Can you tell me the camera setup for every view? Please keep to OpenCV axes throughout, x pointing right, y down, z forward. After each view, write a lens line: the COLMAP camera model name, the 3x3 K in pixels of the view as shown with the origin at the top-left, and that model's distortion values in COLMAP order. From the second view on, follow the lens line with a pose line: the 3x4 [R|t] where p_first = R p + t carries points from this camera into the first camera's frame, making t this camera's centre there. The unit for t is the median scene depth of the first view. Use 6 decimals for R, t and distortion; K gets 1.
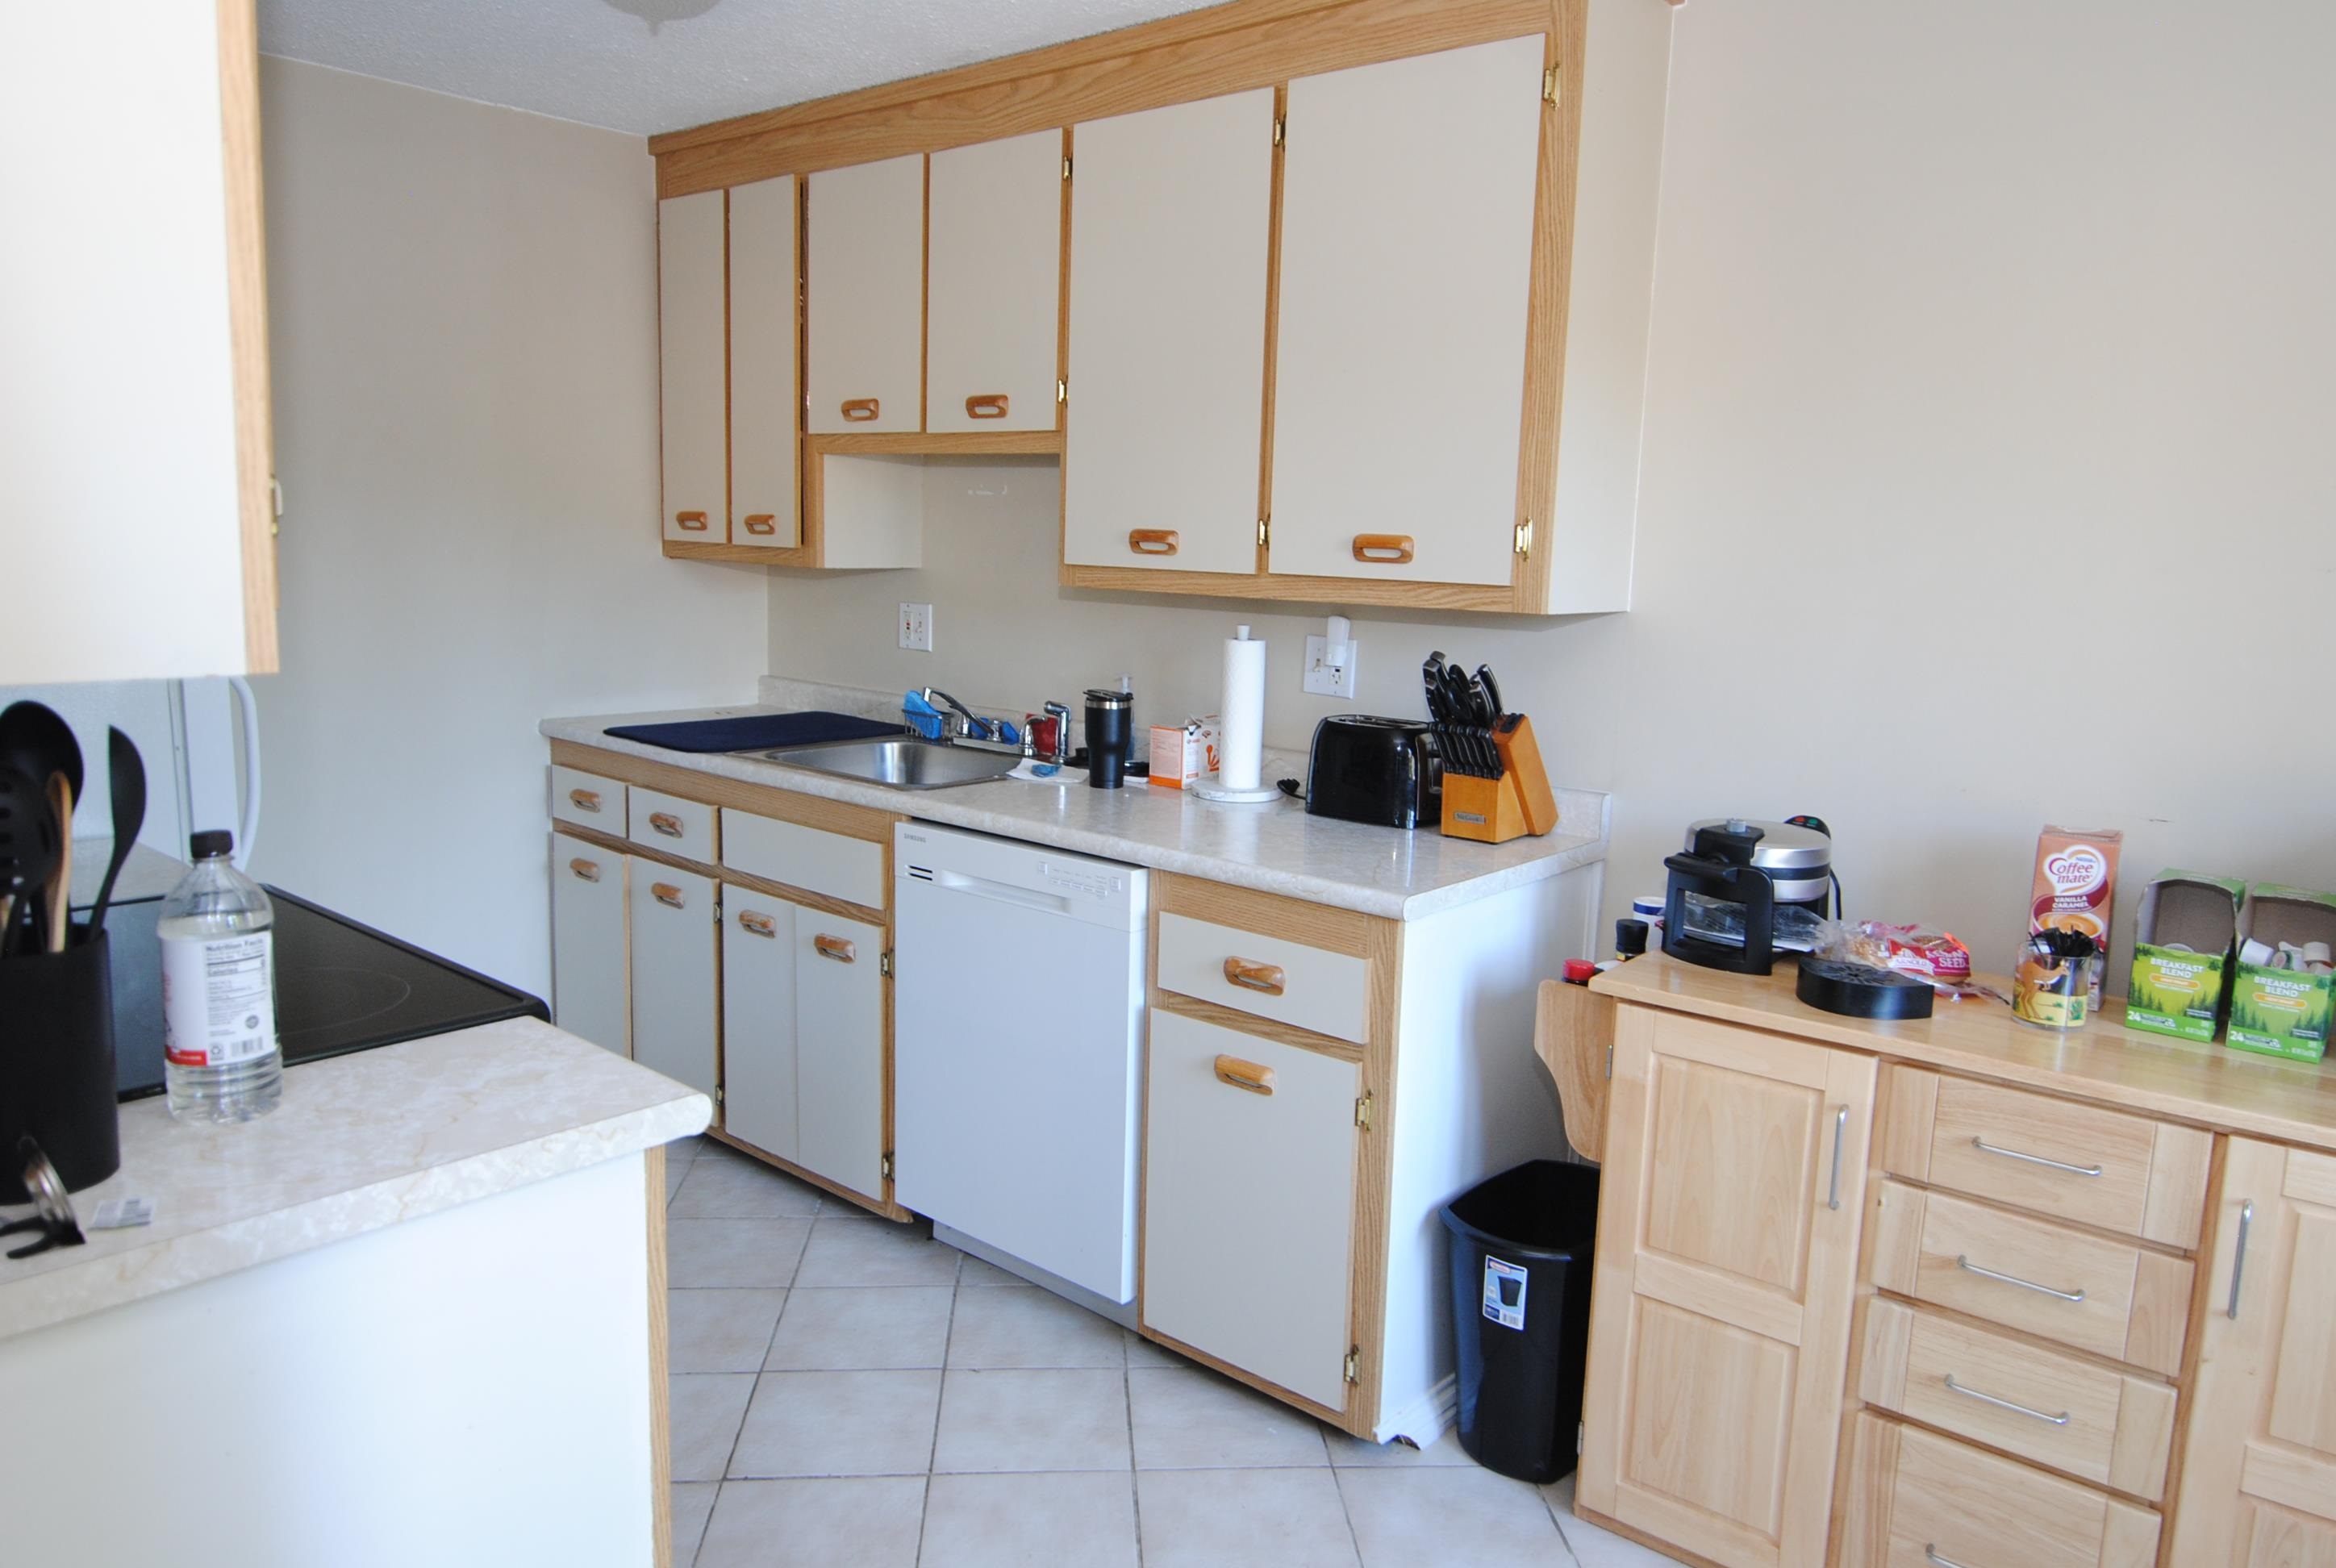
lens RADIAL K [[1602.7, 0, 1168.0], [0, 1602.7, 784.0], [0, 0, 1]] dist [0.002546, 0.002468]
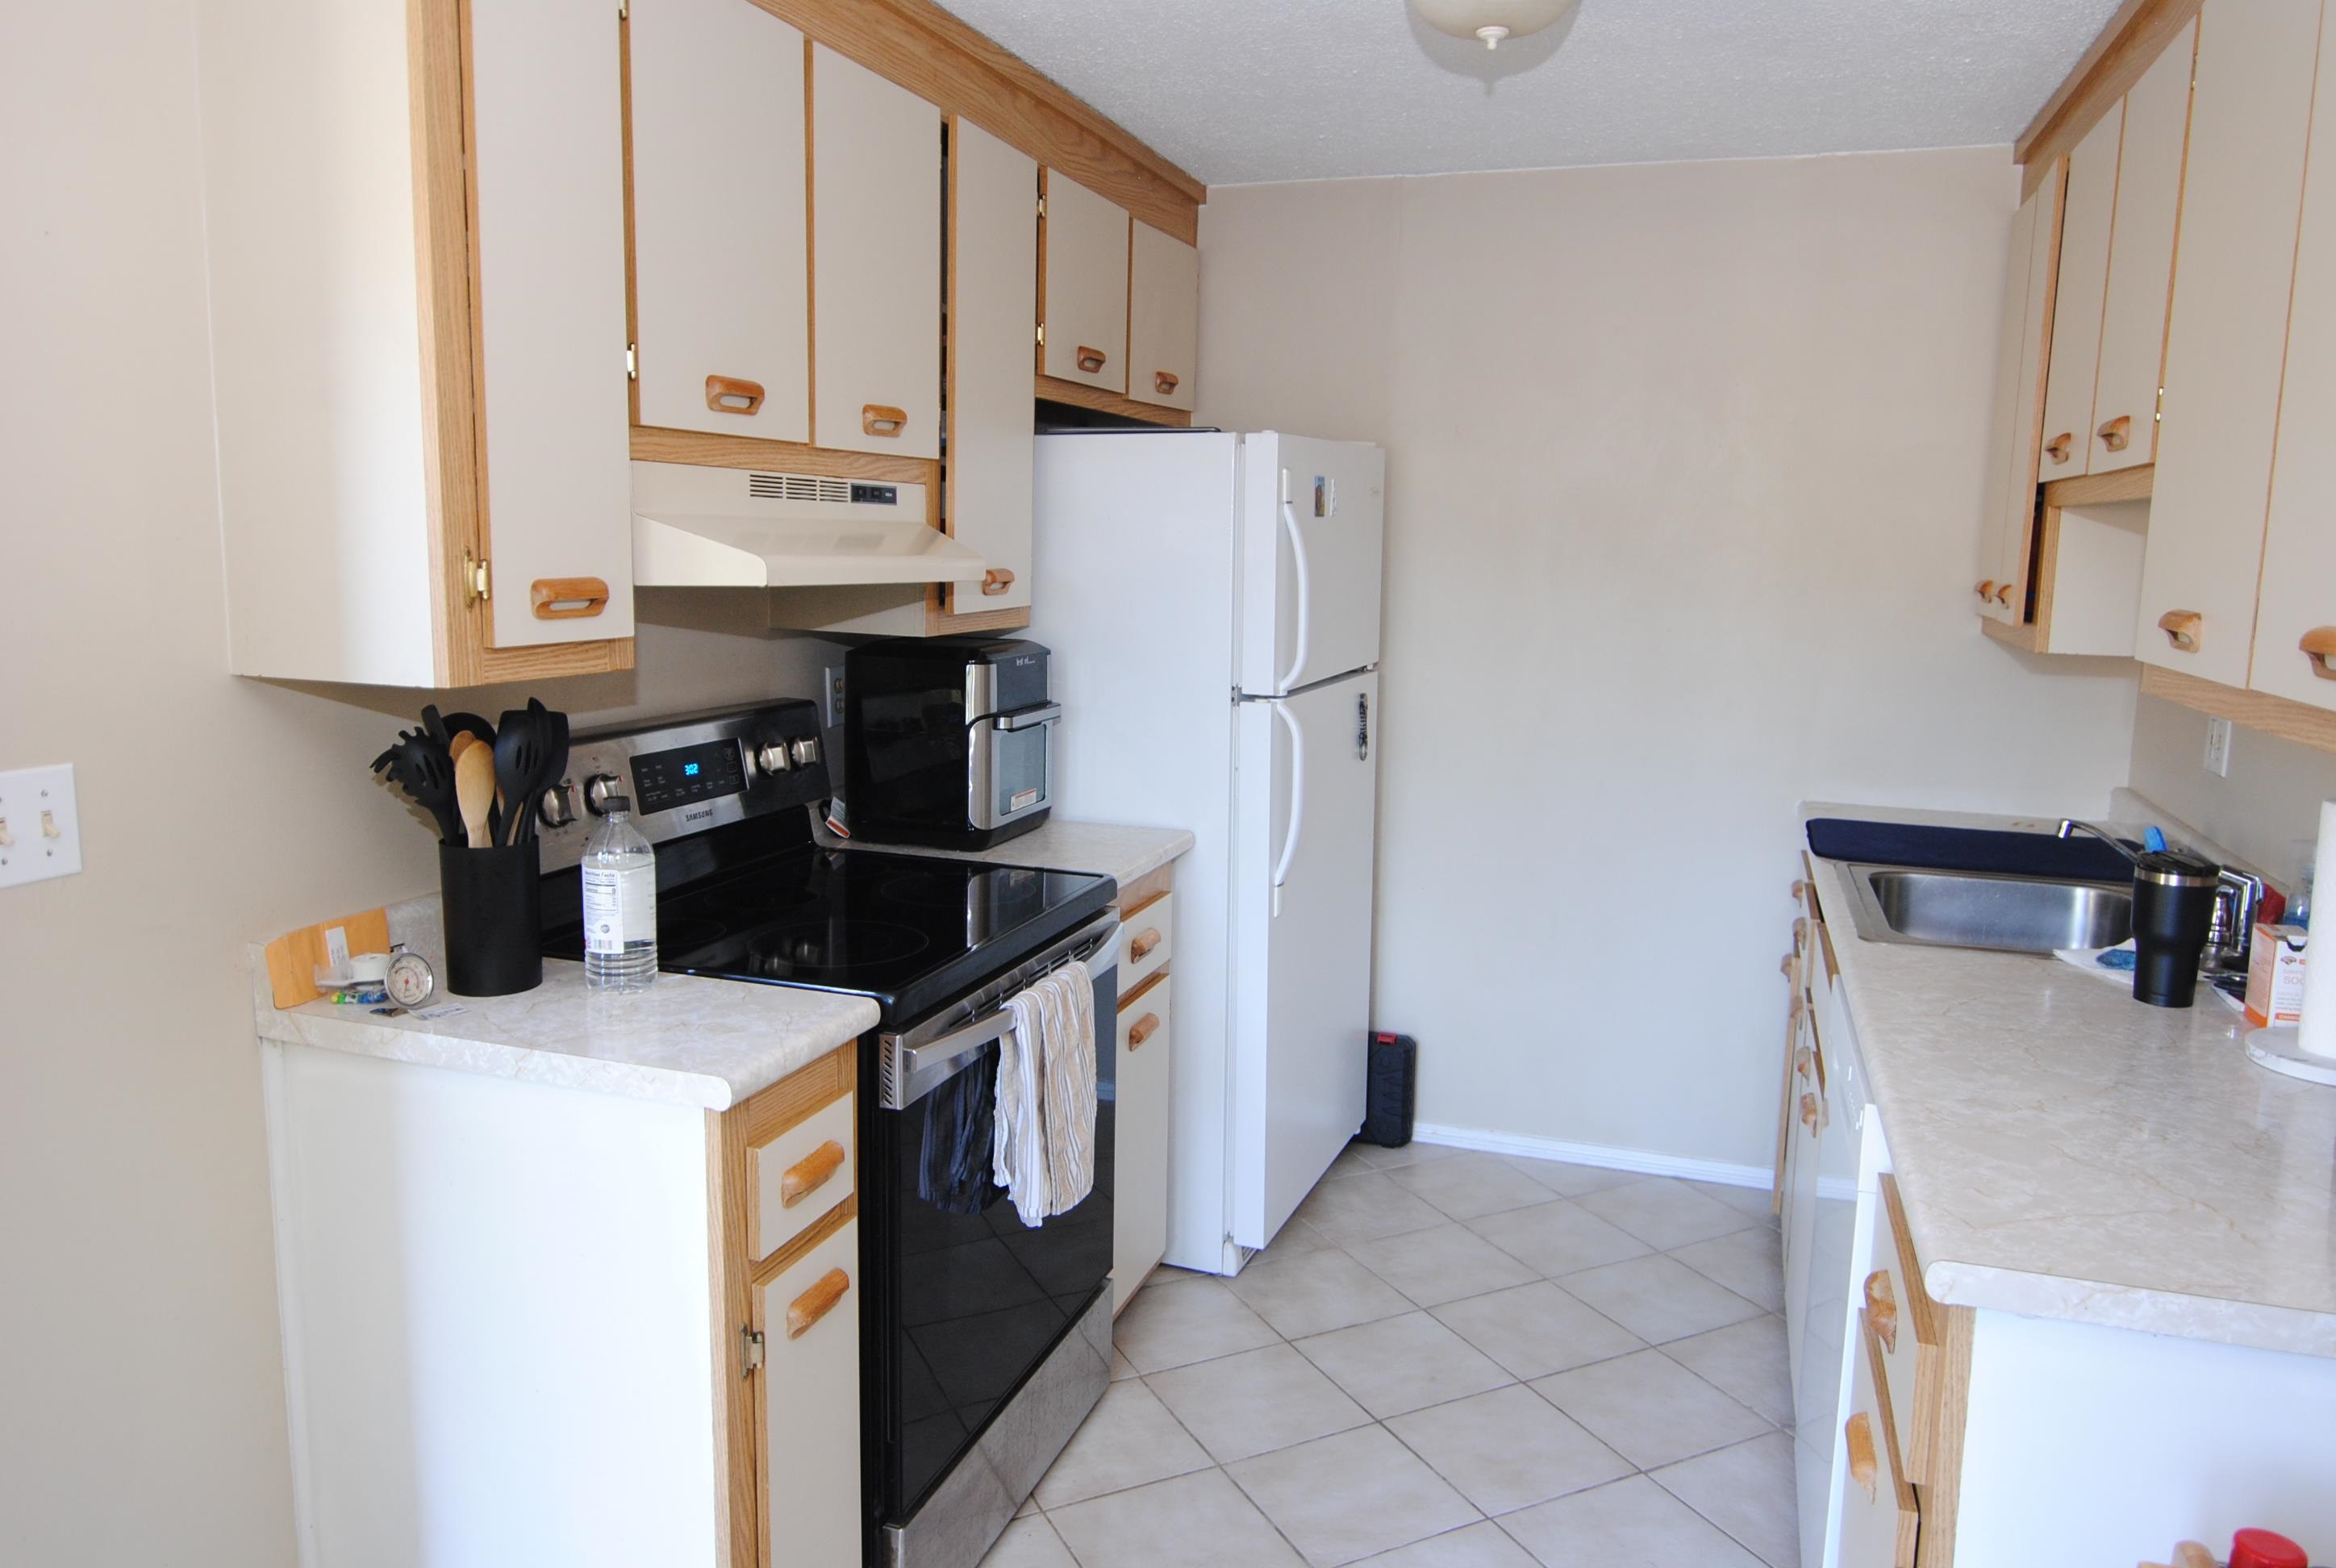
lens RADIAL K [[1602.7, 0, 1168.0], [0, 1602.7, 784.0], [0, 0, 1]] dist [0.002546, 0.002468]
pose [[0.403303, 0.124365, -0.906576, 0.466081], [-0.157411, 0.985382, 0.065148, -0.078049], [0.901426, 0.116431, 0.416984, 0.409304]]
